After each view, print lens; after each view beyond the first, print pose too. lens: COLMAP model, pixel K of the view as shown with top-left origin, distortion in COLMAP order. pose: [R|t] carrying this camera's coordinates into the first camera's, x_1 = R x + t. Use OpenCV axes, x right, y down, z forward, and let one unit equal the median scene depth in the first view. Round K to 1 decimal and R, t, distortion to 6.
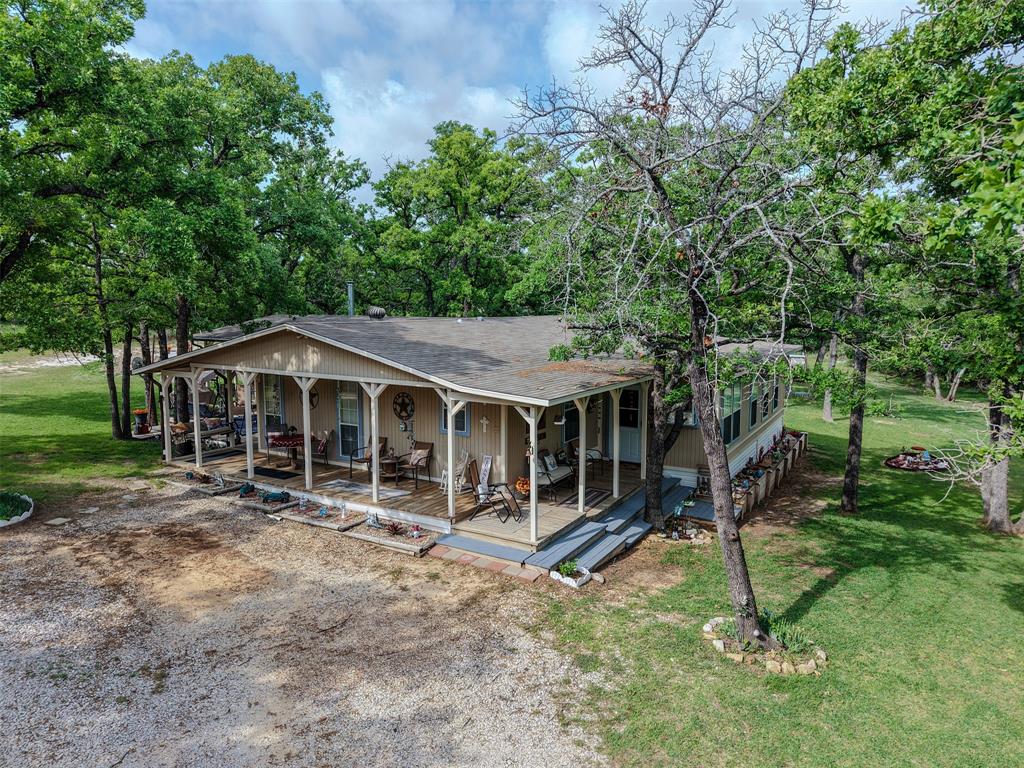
lens RADIAL K [[694.5, 0, 517.8], [0, 694.5, 381.1], [0, 0, 1]] dist [0.011463, 0.000611]
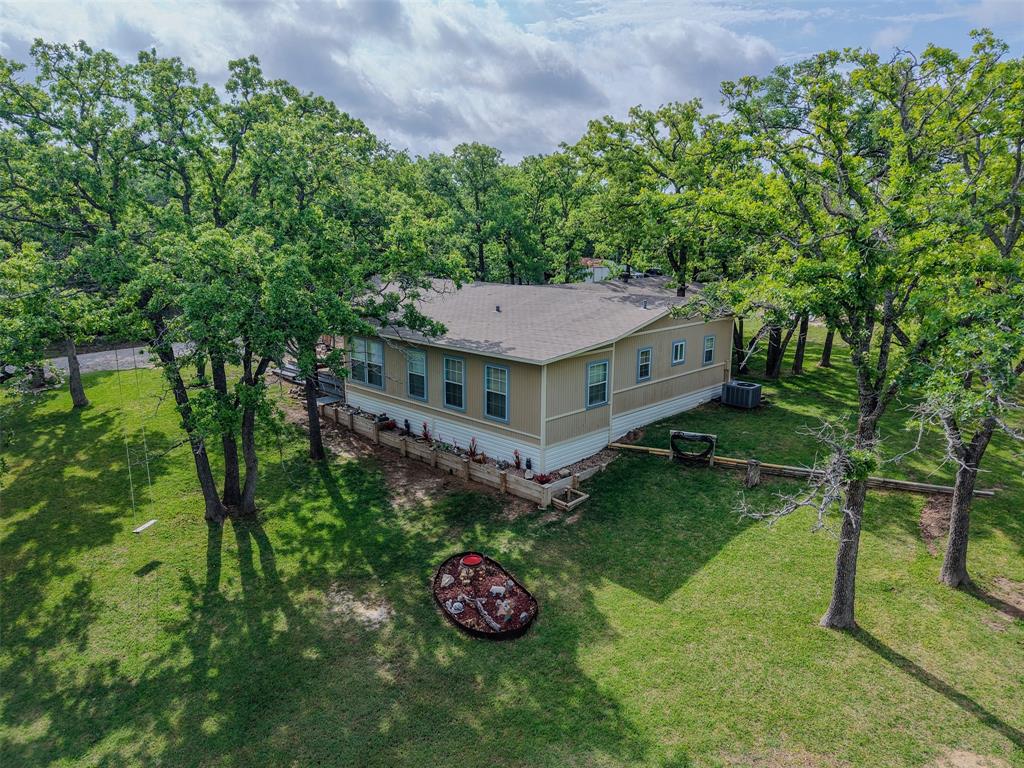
lens RADIAL K [[694.5, 0, 511.9], [0, 694.5, 384.6], [0, 0, 1]] dist [0.011463, 0.000611]
pose [[-0.269294, 0.201946, -0.941647, 1.455423], [-0.115213, 0.963990, 0.239687, -0.258606], [0.956142, 0.173036, -0.236330, 1.534926]]
